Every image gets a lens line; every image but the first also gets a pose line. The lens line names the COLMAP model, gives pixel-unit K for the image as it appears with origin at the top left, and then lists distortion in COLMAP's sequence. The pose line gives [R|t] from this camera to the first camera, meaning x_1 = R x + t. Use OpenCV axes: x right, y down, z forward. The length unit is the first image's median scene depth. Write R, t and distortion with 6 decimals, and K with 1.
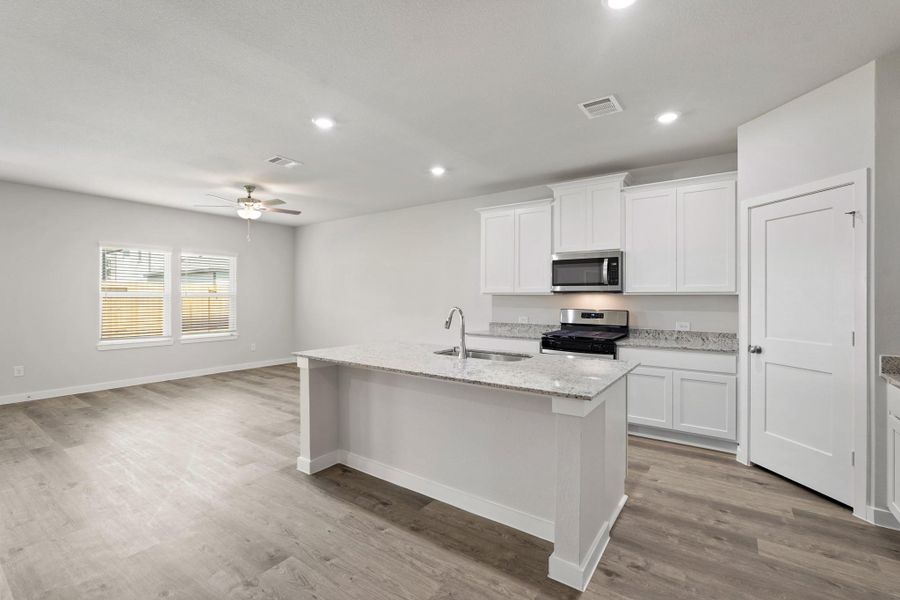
lens RADIAL K [[396.0, 0, 452.1], [0, 396.0, 297.8], [0, 0, 1]] dist [-0.012251, 0.004969]
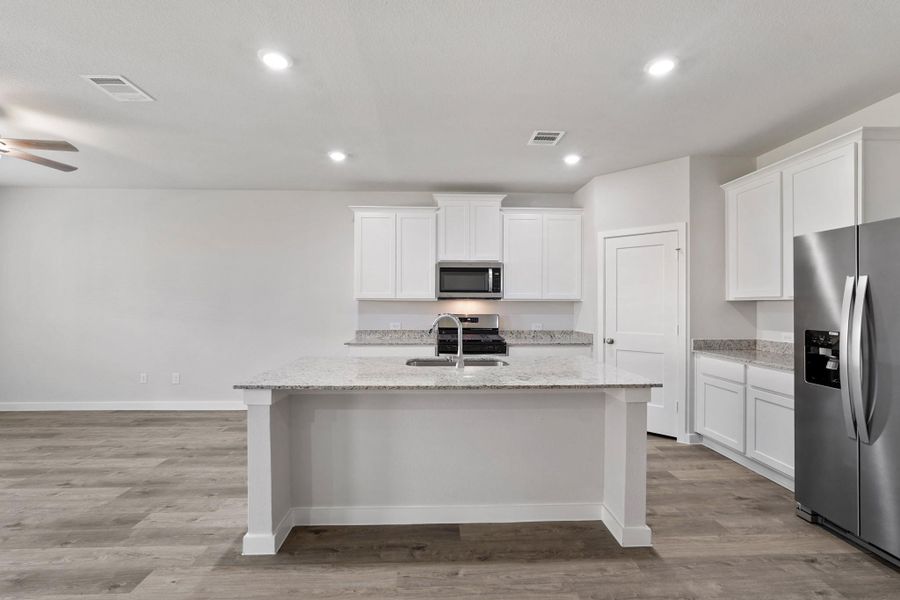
lens RADIAL K [[396.0, 0, 448.3], [0, 396.0, 303.8], [0, 0, 1]] dist [-0.012251, 0.004969]
pose [[0.793647, -0.000152, 0.608379, -0.437950], [-0.000033, 1.000000, 0.000293, 0.000288], [-0.608379, -0.000253, 0.793647, 0.203839]]
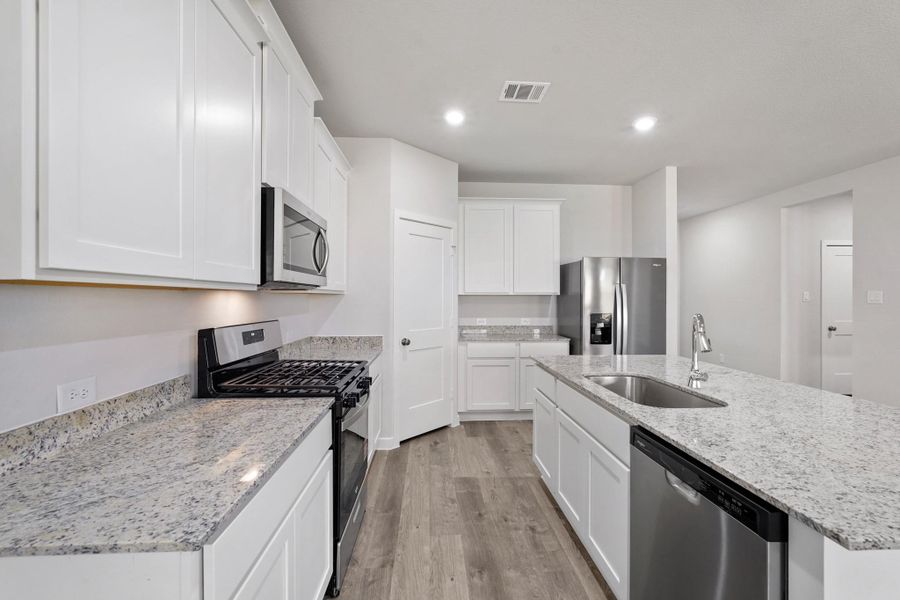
lens RADIAL K [[396.0, 0, 455.7], [0, 396.0, 295.0], [0, 0, 1]] dist [-0.012251, 0.004969]
pose [[-0.626119, -0.003627, 0.779719, -0.197253], [-0.005164, 0.999987, 0.000505, -0.007996], [-0.779710, -0.003711, -0.626130, 1.353425]]
